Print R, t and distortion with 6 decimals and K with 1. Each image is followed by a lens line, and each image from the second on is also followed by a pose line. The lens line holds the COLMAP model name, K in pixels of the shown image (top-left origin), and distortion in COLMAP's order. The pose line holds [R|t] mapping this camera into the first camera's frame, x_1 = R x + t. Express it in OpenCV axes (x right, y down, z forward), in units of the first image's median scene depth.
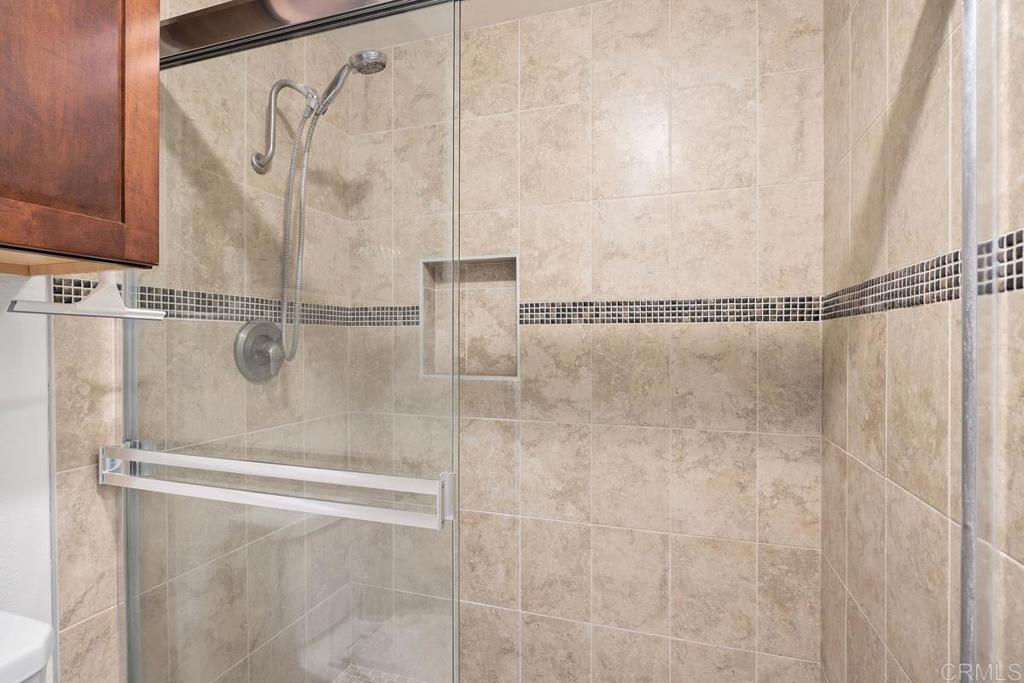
lens RADIAL K [[518.3, 0, 513.2], [0, 518.3, 342.2], [0, 0, 1]] dist [-0.002286, -0.000151]
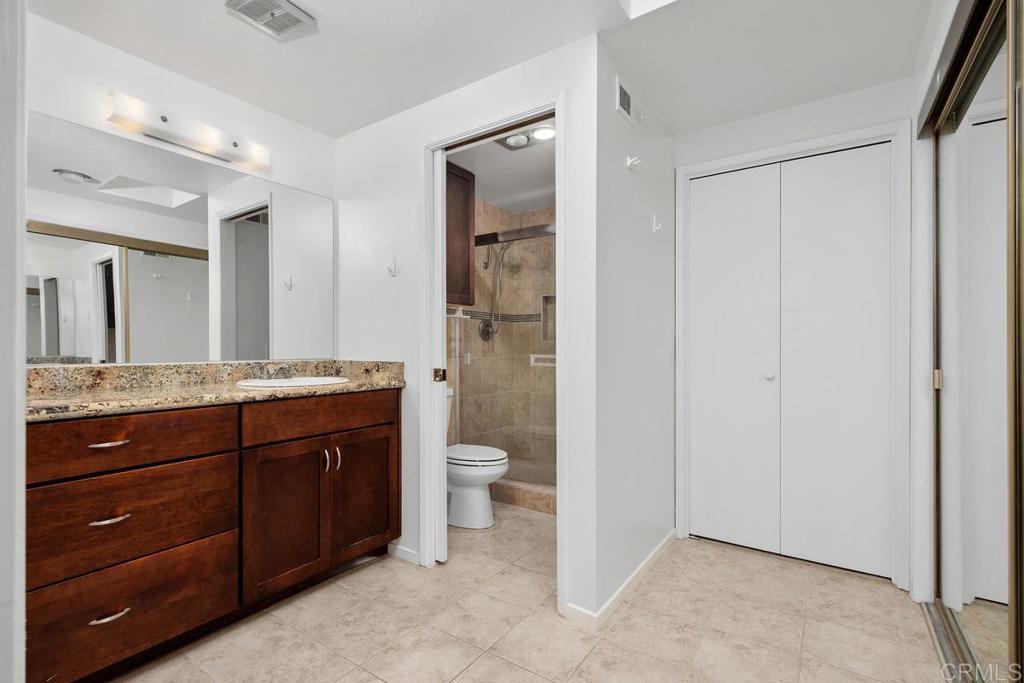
lens RADIAL K [[467.1, 0, 513.5], [0, 467.1, 347.2], [0, 0, 1]] dist [0.000243, 0.000000]
pose [[0.960738, 0.000335, -0.277458, 0.374937], [-0.000853, 0.999998, -0.001746, 0.112044], [0.277456, 0.001914, 0.960736, -1.424902]]
